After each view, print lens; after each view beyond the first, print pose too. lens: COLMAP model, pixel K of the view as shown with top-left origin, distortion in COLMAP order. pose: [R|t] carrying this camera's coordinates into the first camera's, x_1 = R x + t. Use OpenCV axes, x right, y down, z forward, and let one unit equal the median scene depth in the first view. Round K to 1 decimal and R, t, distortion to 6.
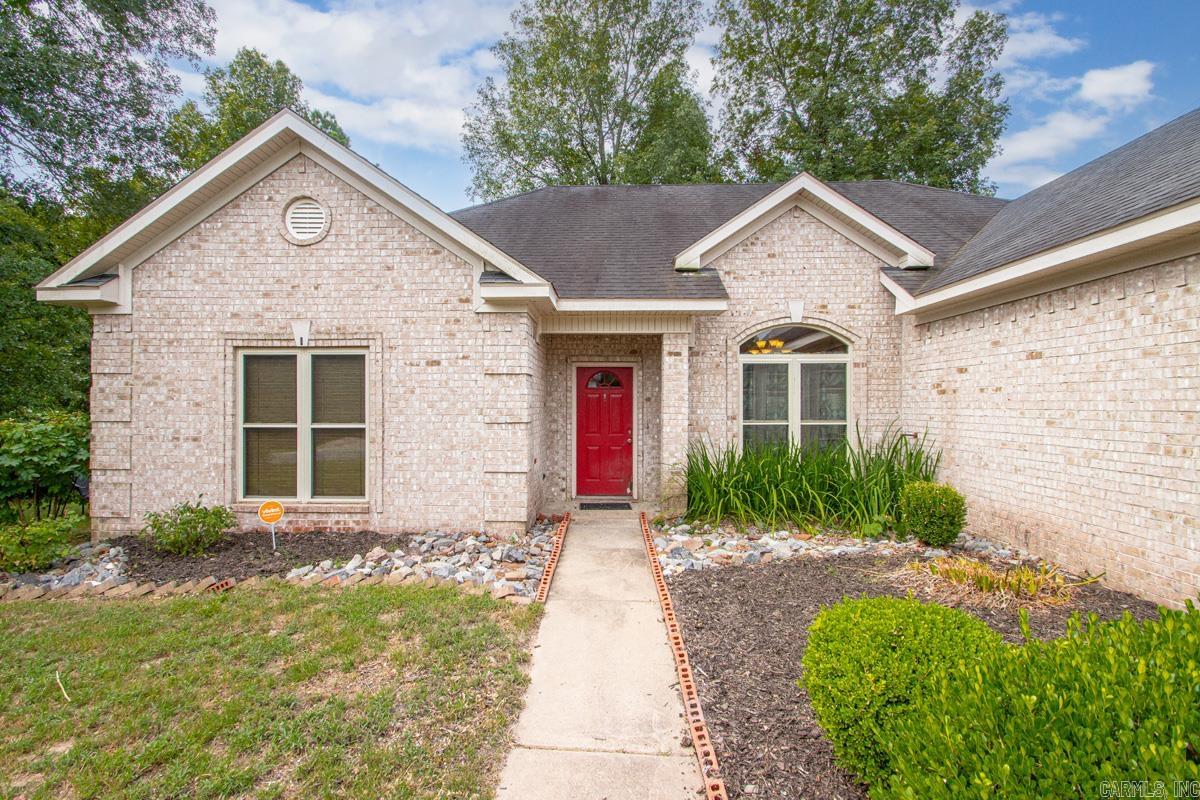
lens RADIAL K [[559.0, 0, 595.1], [0, 559.0, 394.3], [0, 0, 1]] dist [0.018176, 0.000089]
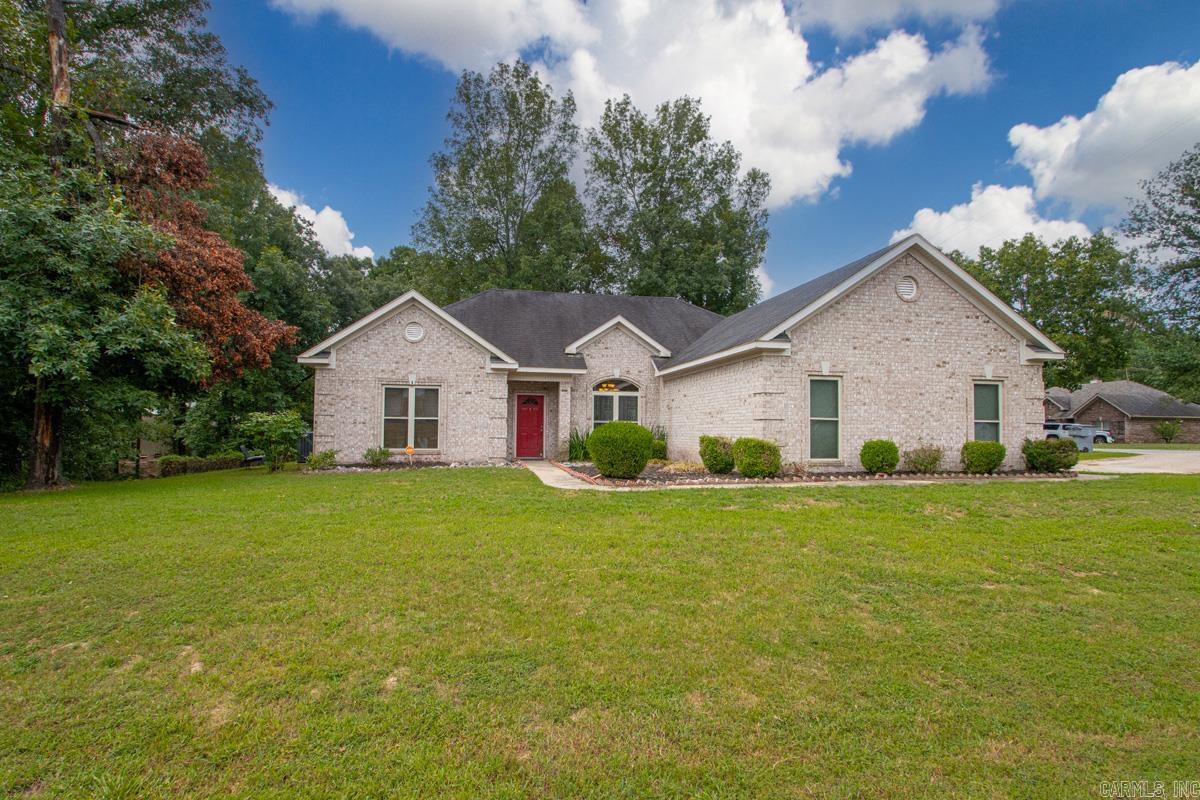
lens RADIAL K [[670.0, 0, 599.3], [0, 670.0, 402.4], [0, 0, 1]] dist [-0.001492, -0.000094]
pose [[0.974323, 0.019596, 0.224302, -0.347523], [-0.013162, 0.999459, -0.030146, 0.059314], [-0.224772, 0.026420, 0.974053, -1.775579]]
